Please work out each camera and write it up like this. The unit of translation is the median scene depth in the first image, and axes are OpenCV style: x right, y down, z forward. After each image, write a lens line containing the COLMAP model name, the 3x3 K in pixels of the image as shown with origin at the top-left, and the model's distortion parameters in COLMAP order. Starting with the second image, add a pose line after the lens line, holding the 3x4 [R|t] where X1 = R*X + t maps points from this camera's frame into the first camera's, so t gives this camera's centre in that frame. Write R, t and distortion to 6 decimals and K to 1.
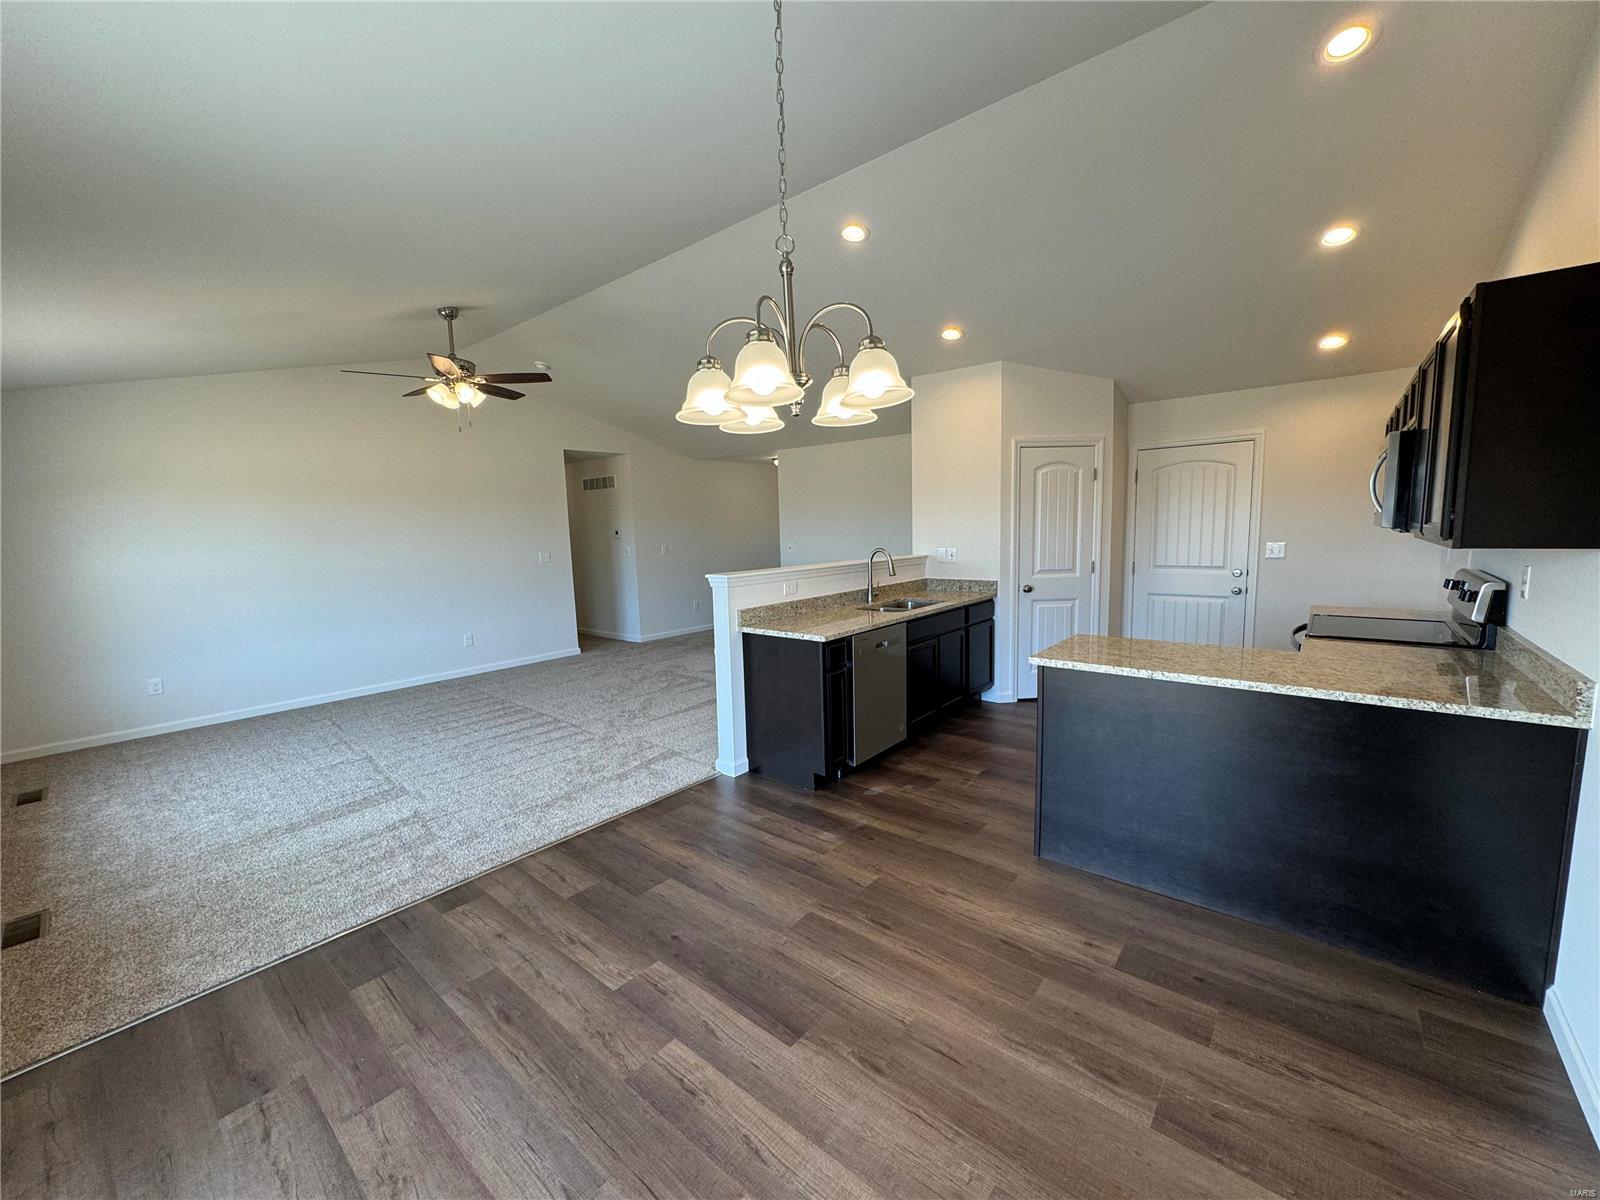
lens RADIAL K [[636.3, 0, 800.0], [0, 636.3, 600.0], [0, 0, 1]] dist [0.001137, 0.000406]
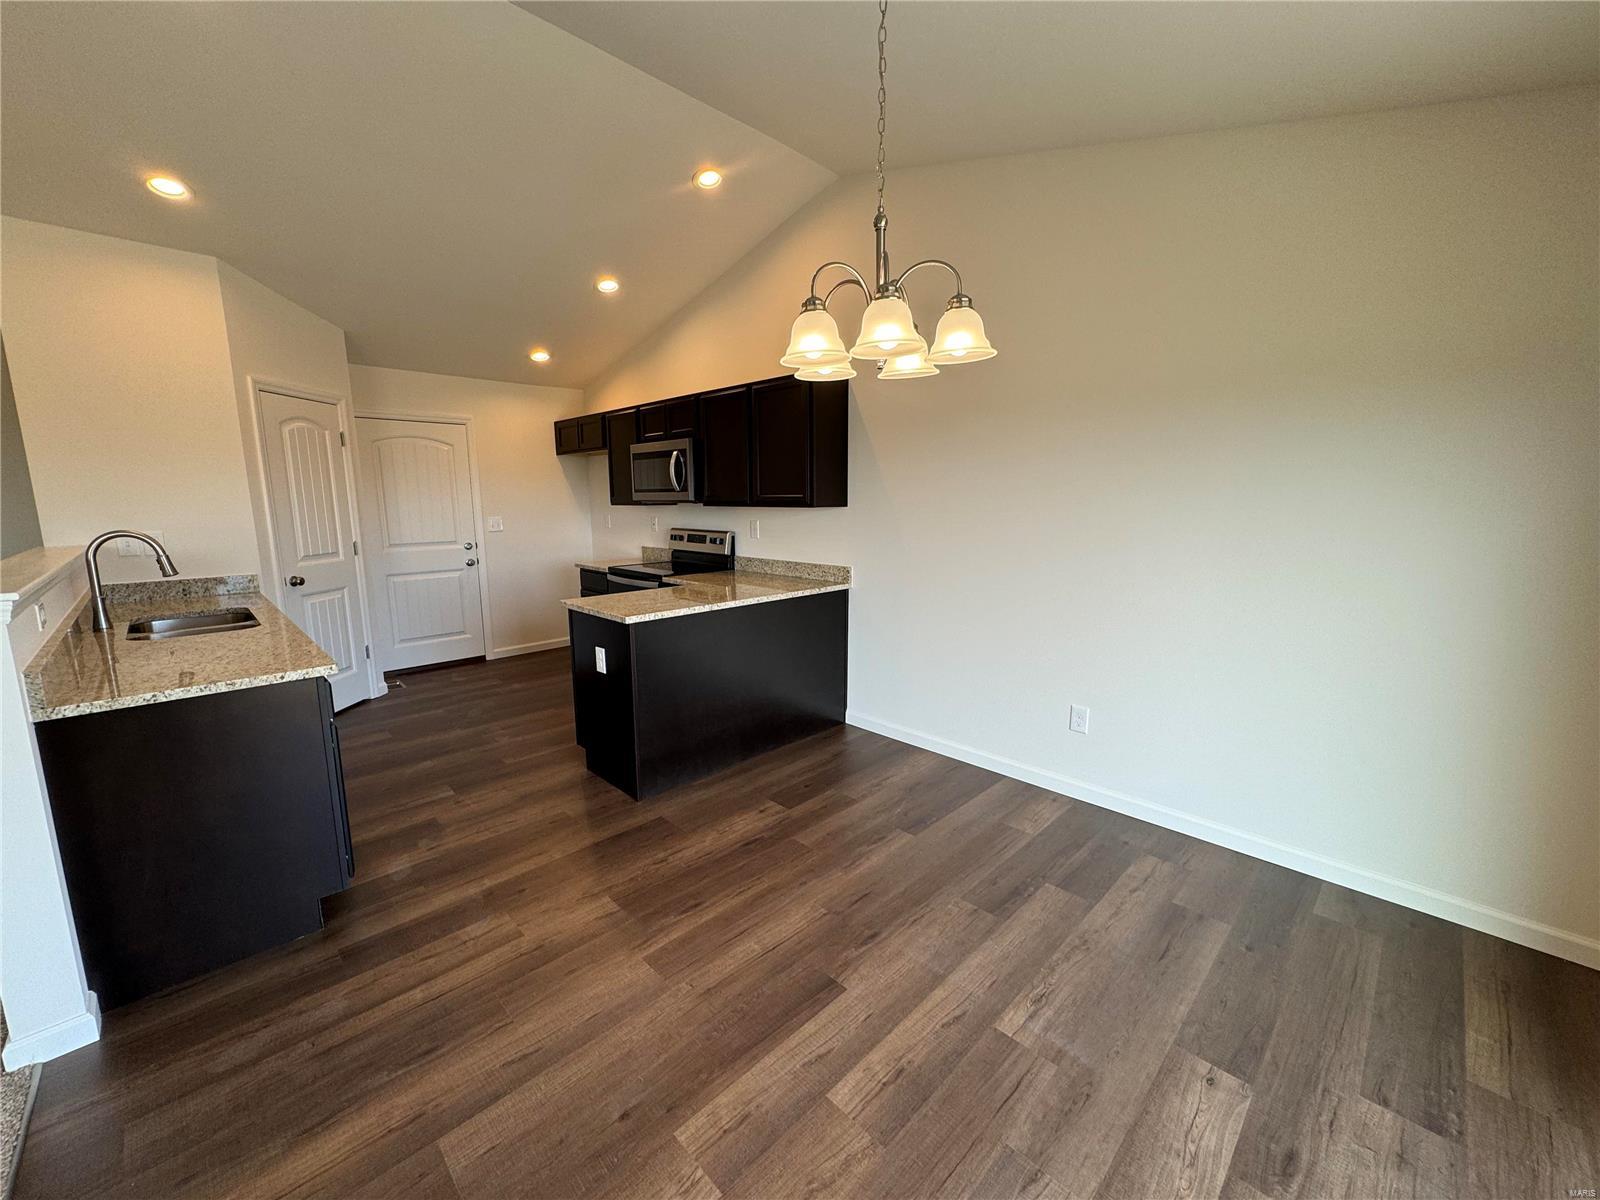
lens RADIAL K [[636.3, 0, 800.0], [0, 636.3, 600.0], [0, 0, 1]] dist [0.001137, 0.000406]
pose [[0.096395, -0.134100, 0.986268, -0.775294], [0.119079, 0.985320, 0.122332, -0.038608], [-0.988194, 0.105652, 0.110948, 0.733904]]
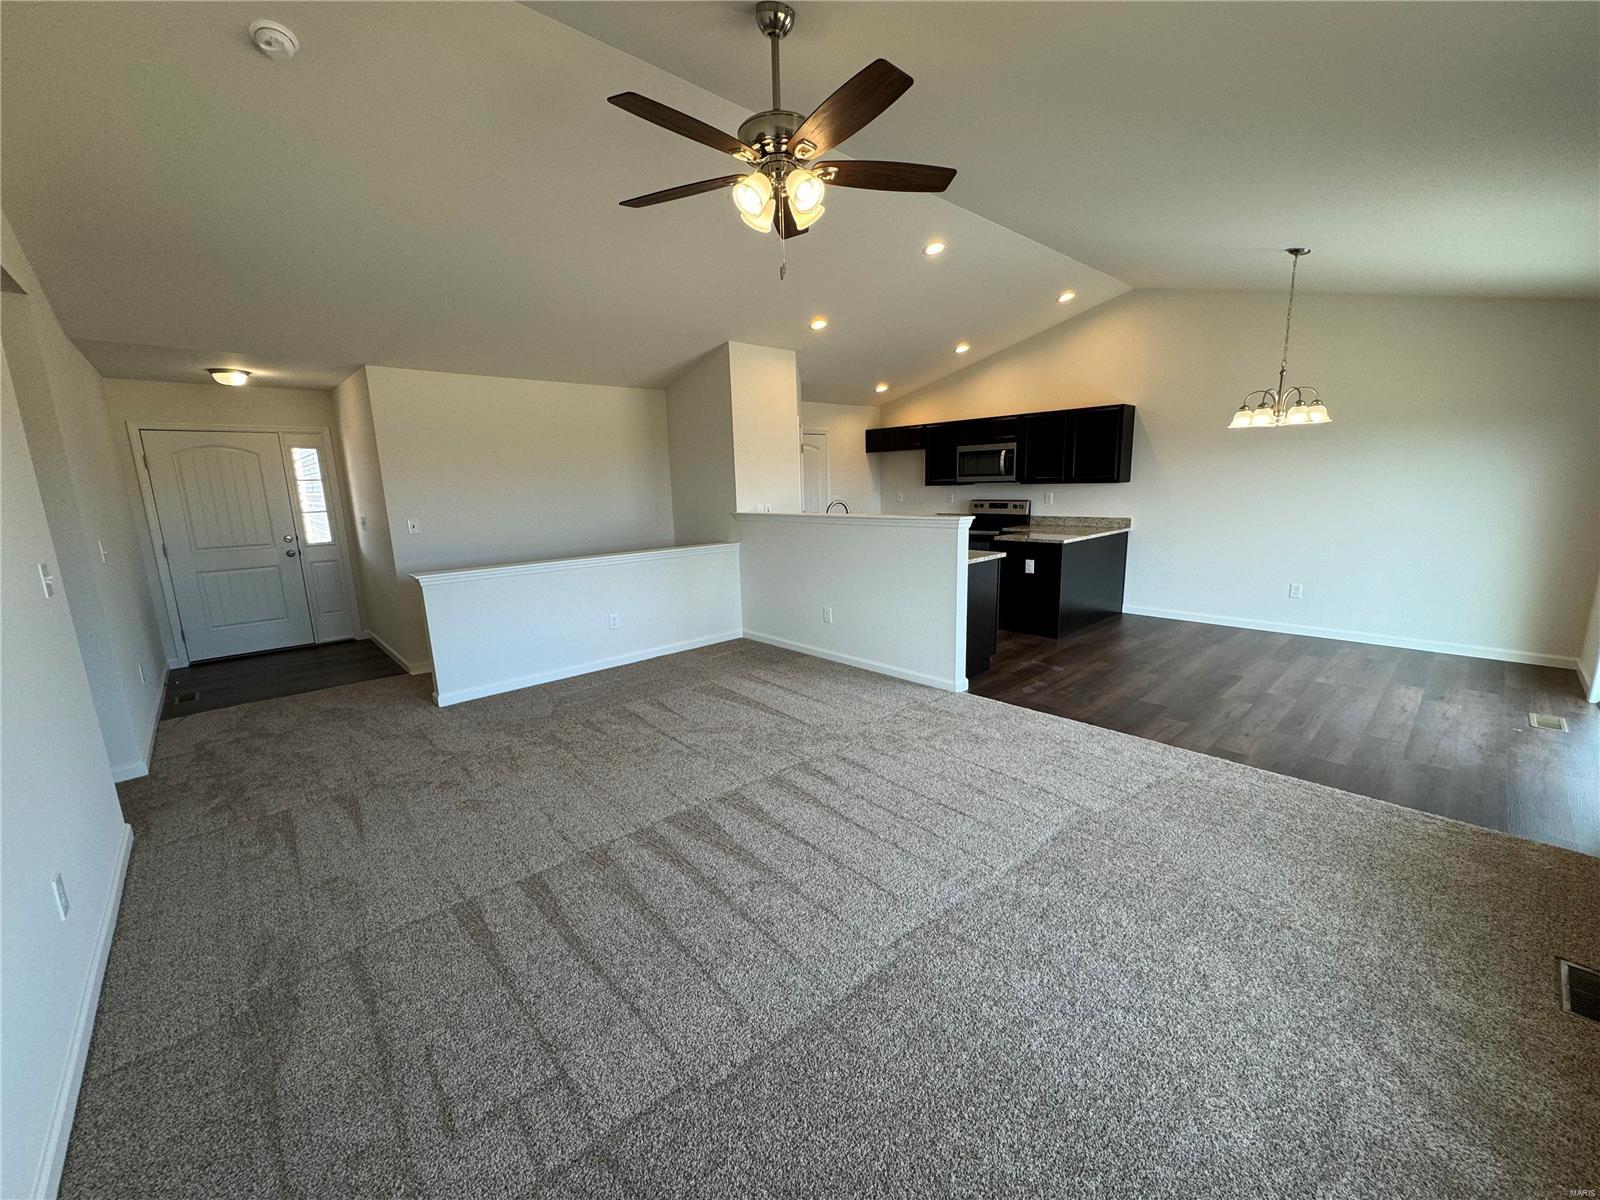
lens RADIAL K [[636.3, 0, 800.0], [0, 636.3, 600.0], [0, 0, 1]] dist [0.001137, 0.000406]
pose [[0.127302, -0.161764, 0.978584, -2.164292], [0.141590, 0.979470, 0.143491, -0.164796], [-0.981706, 0.120291, 0.147592, 1.892267]]
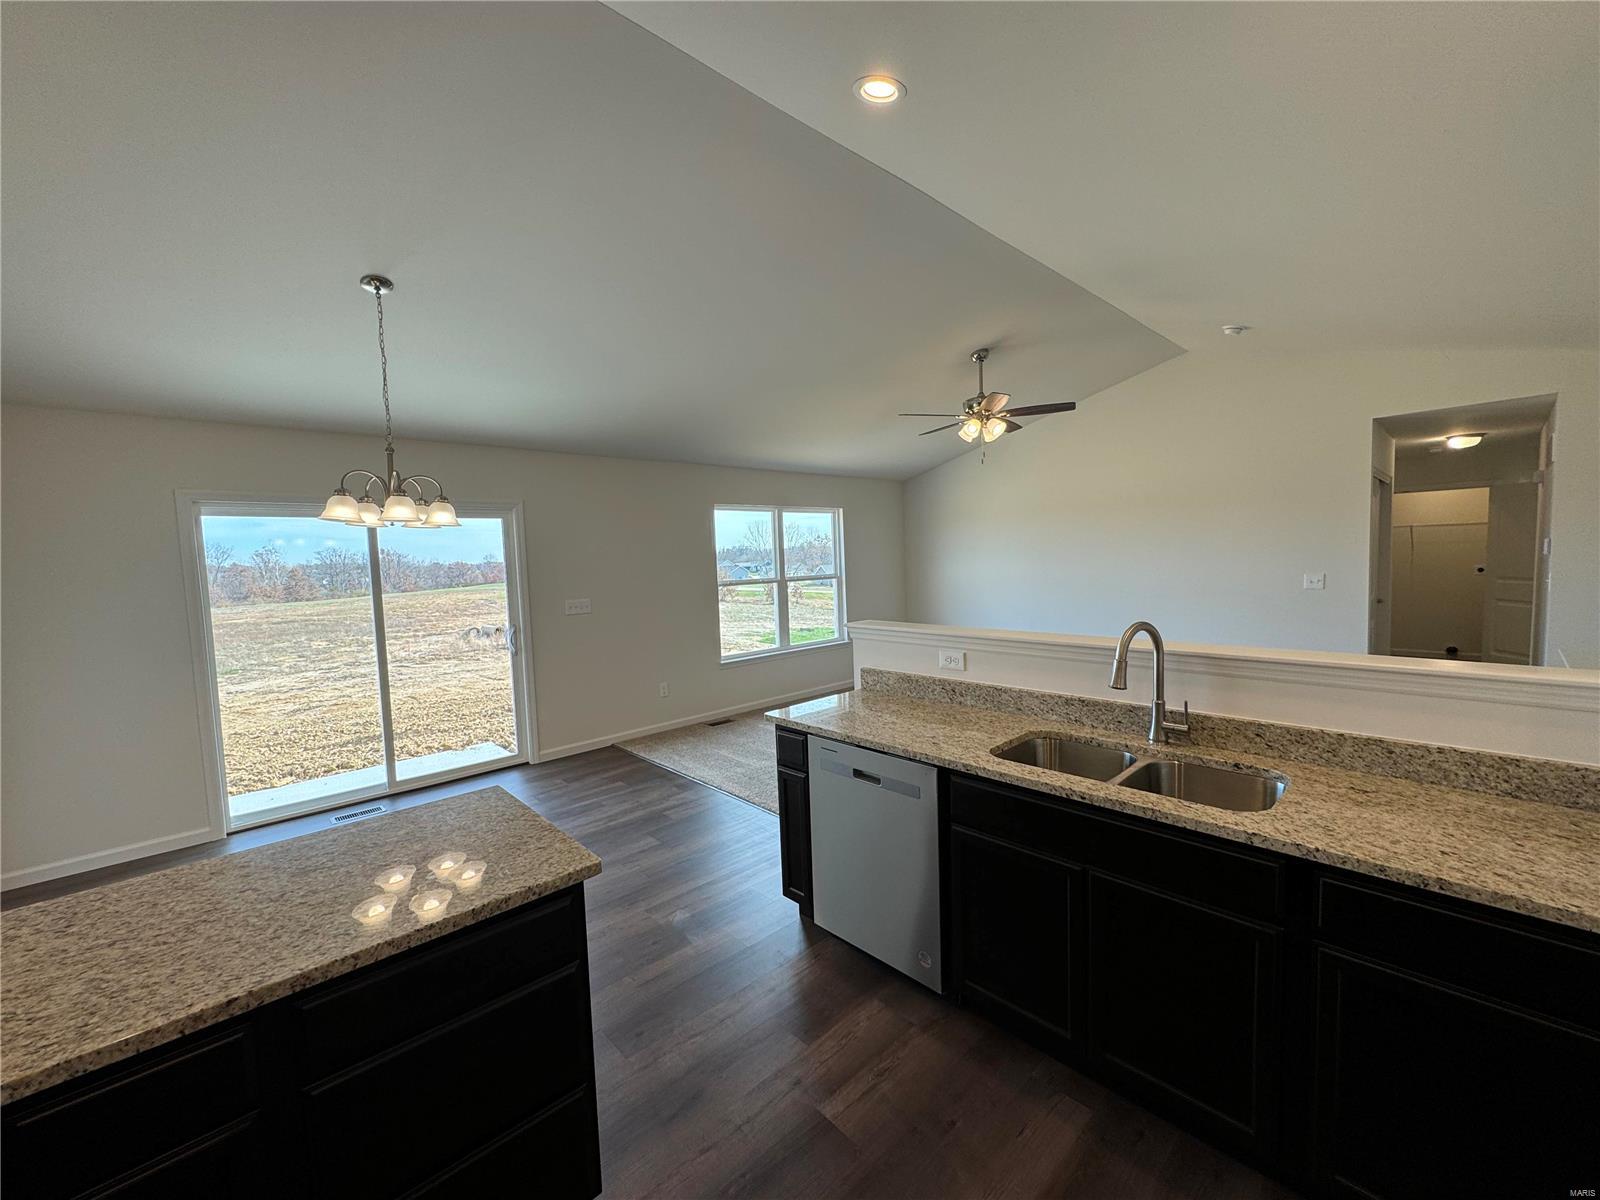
lens RADIAL K [[636.3, 0, 800.0], [0, 636.3, 600.0], [0, 0, 1]] dist [0.001137, 0.000406]
pose [[-0.135688, 0.099655, -0.985727, 1.194224], [-0.076609, 0.990894, 0.110723, -0.260346], [0.987785, 0.090540, -0.126818, 1.711333]]
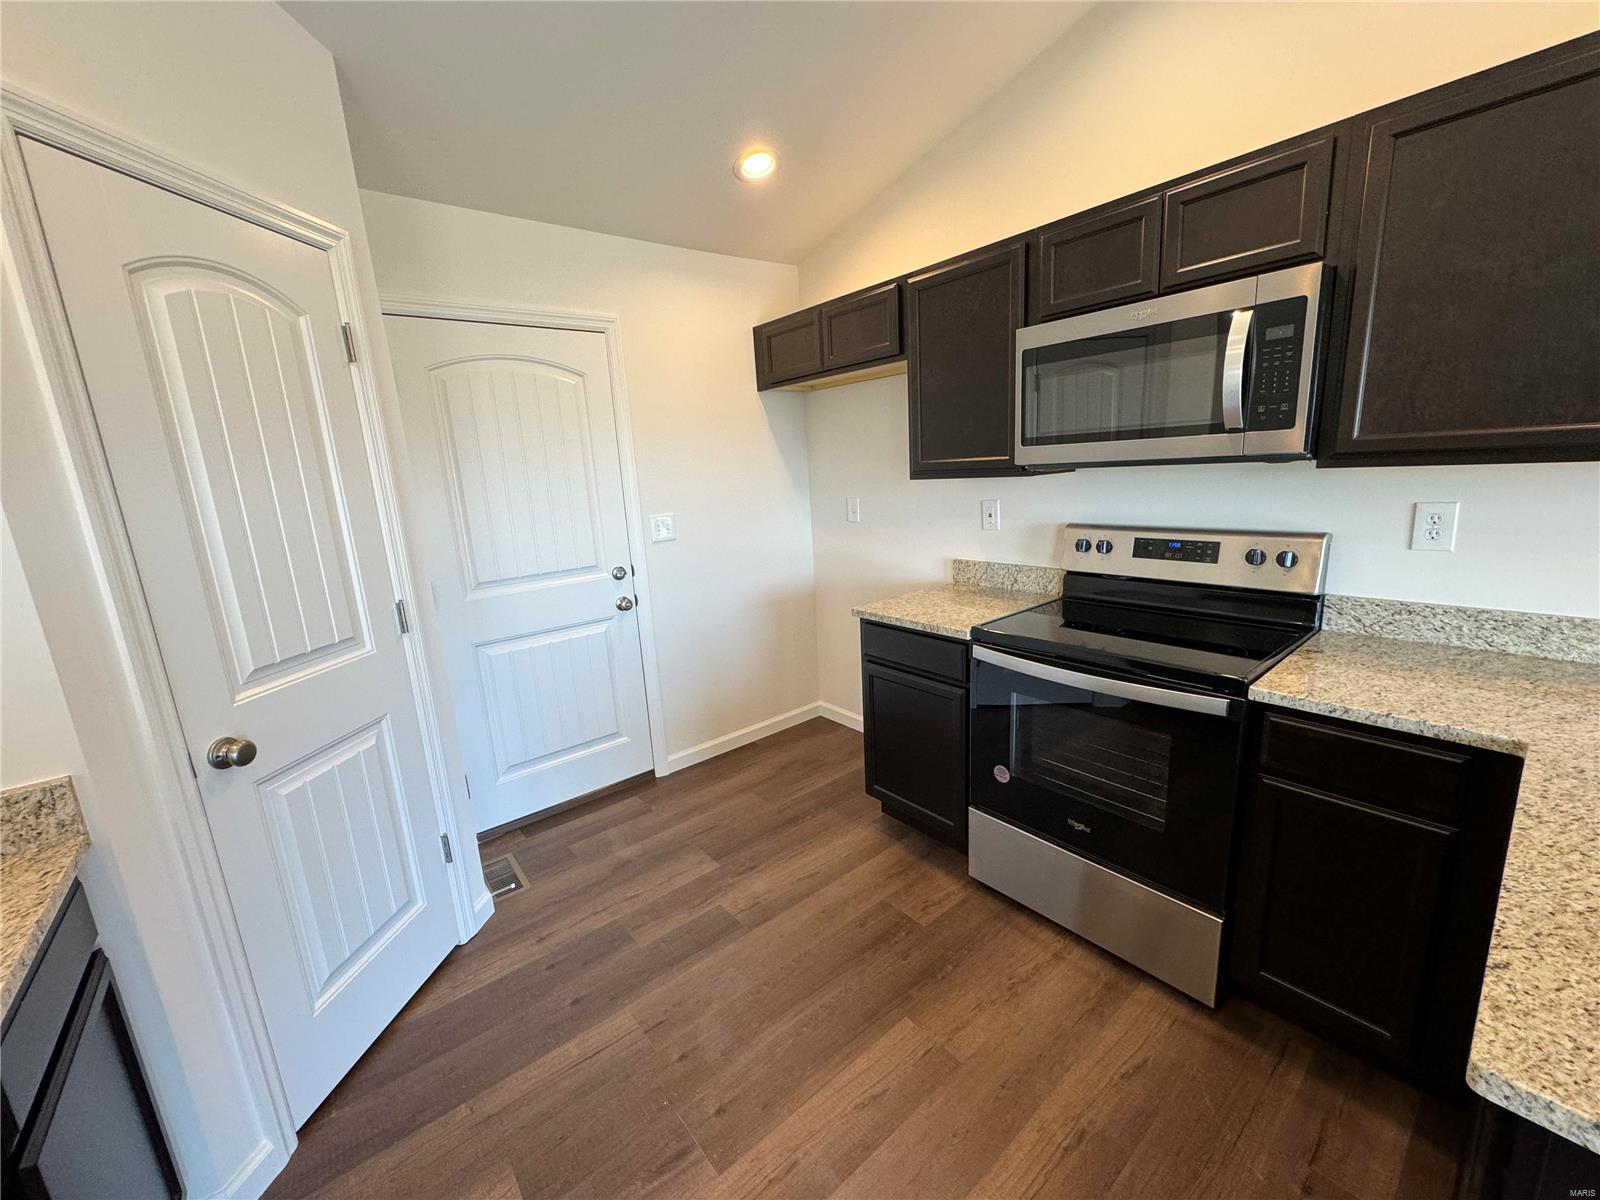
lens RADIAL K [[635.3, 0, 800.0], [0, 635.3, 600.0], [0, 0, 1]] dist [-0.001826, -0.000356]
pose [[0.185944, -0.189217, 0.964169, 0.374724], [0.167435, 0.973032, 0.158665, -0.183222], [-0.968189, 0.131933, 0.212610, 1.629236]]
